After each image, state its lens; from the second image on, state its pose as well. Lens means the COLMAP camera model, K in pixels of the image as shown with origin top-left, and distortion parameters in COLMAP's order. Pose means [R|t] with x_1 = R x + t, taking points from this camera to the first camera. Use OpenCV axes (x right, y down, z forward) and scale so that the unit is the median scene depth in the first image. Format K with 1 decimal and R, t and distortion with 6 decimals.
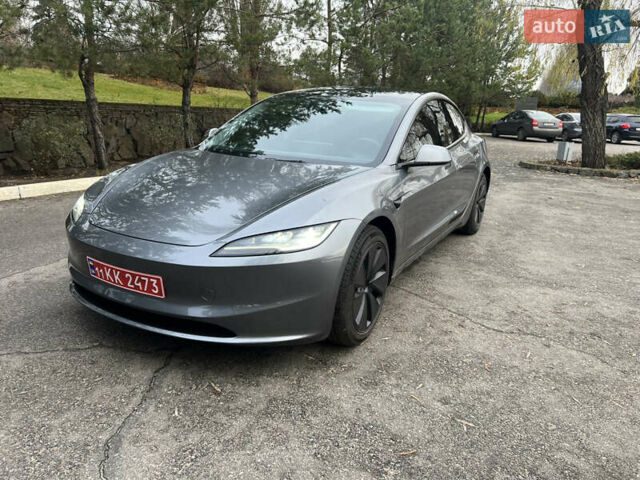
lens RADIAL K [[488.4, 0, 320.0], [0, 488.4, 240.0], [0, 0, 1]] dist [-0.001579, -0.001285]
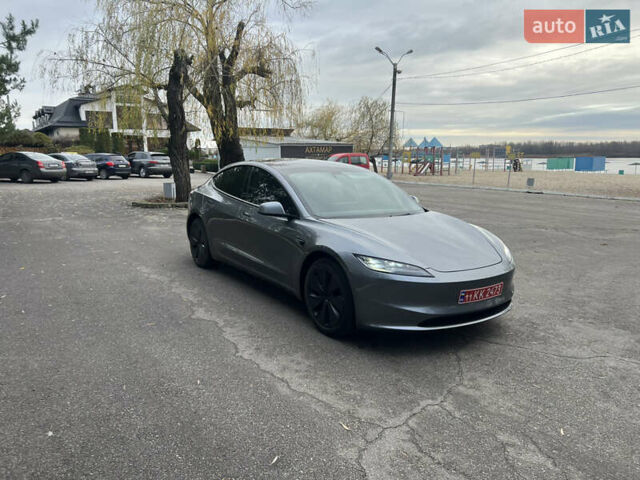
lens RADIAL K [[488.4, 0, 320.0], [0, 488.4, 240.0], [0, 0, 1]] dist [-0.001579, -0.001285]
pose [[0.430827, -0.178204, 0.884665, -0.220542], [0.235129, 0.968616, 0.080609, -0.037724], [-0.871265, 0.173282, 0.459207, 0.075185]]
